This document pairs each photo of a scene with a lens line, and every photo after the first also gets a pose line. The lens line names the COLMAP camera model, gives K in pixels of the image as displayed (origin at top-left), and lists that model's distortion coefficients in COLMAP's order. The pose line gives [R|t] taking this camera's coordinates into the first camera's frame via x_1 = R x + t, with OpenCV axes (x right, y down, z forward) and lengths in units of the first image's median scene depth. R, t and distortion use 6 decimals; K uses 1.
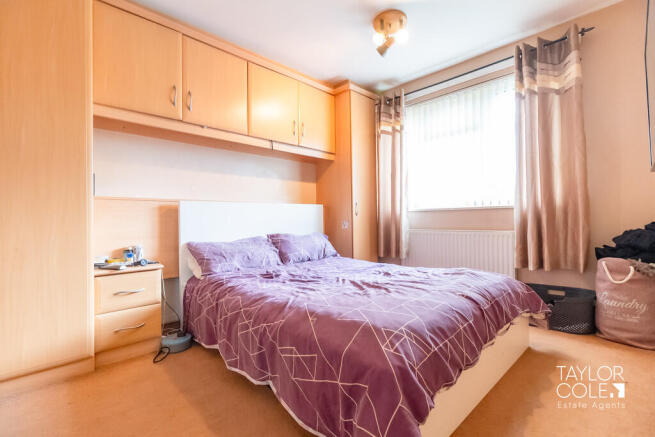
lens RADIAL K [[296.1, 0, 327.4], [0, 296.1, 217.7], [0, 0, 1]] dist [0.011611, 0.000495]
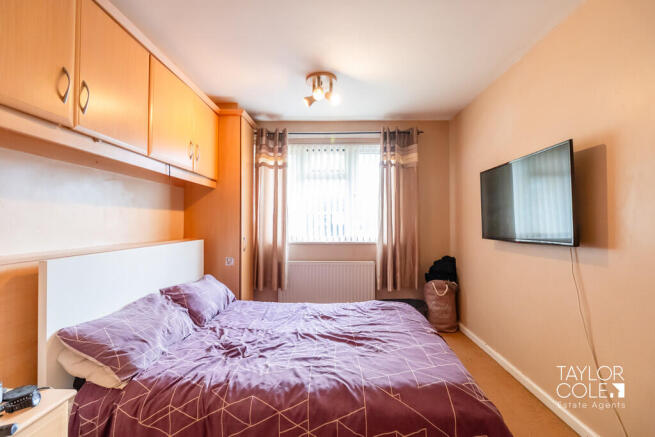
lens RADIAL K [[296.1, 0, 326.0], [0, 296.1, 217.8], [0, 0, 1]] dist [0.011611, 0.000495]
pose [[0.727739, 0.024332, 0.685422, -0.422088], [-0.012483, 0.999675, -0.022234, -0.112859], [-0.685740, 0.007624, 0.727806, 0.174550]]
